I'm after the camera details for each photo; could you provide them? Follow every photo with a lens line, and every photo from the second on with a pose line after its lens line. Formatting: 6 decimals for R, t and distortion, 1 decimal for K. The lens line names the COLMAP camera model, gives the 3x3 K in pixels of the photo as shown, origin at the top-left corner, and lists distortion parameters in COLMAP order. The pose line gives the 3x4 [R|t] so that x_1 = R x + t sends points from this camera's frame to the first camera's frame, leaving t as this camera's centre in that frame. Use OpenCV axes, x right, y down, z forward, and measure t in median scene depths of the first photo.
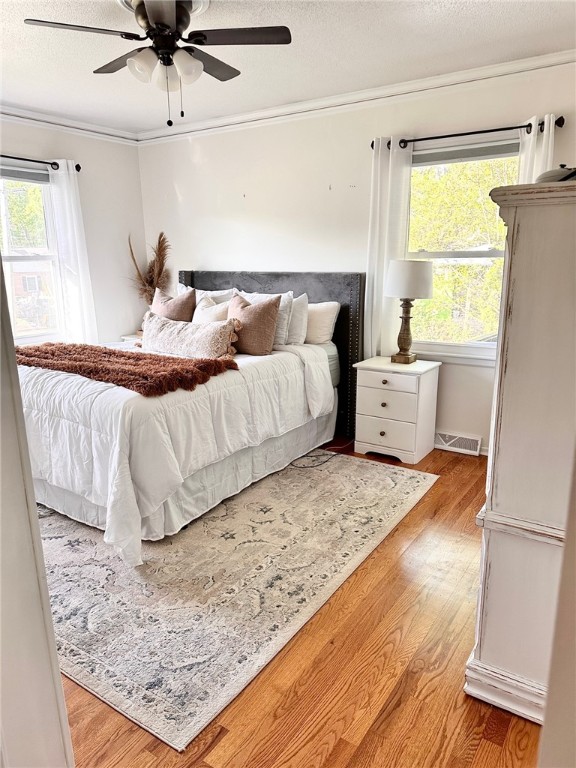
lens RADIAL K [[545.4, 0, 287.7], [0, 545.4, 385.7], [0, 0, 1]] dist [0.038086, -0.042912]
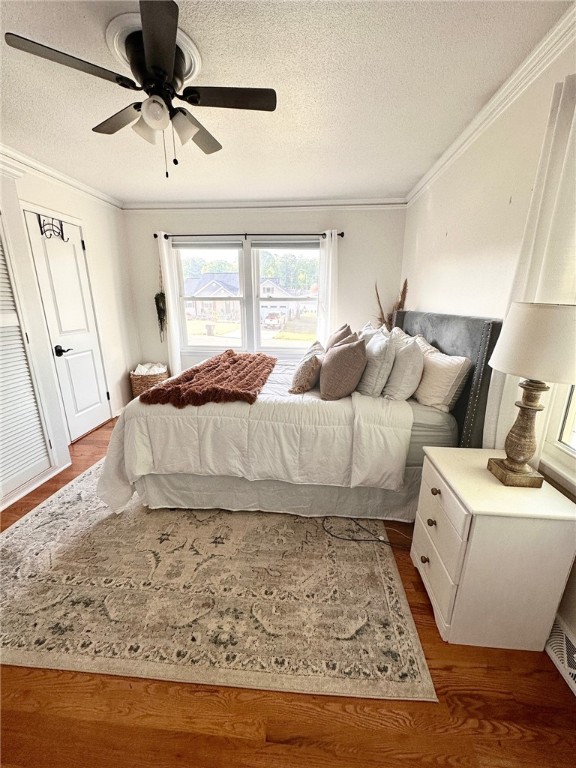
lens RADIAL K [[306.2, 0, 287.3], [0, 306.2, 382.5], [0, 0, 1]] dist [-0.006460, 0.000116]
pose [[0.479261, 0.237638, -0.844889, 0.414182], [-0.215437, 0.965048, 0.149229, -0.166805], [0.850821, 0.110501, 0.513706, 0.730884]]
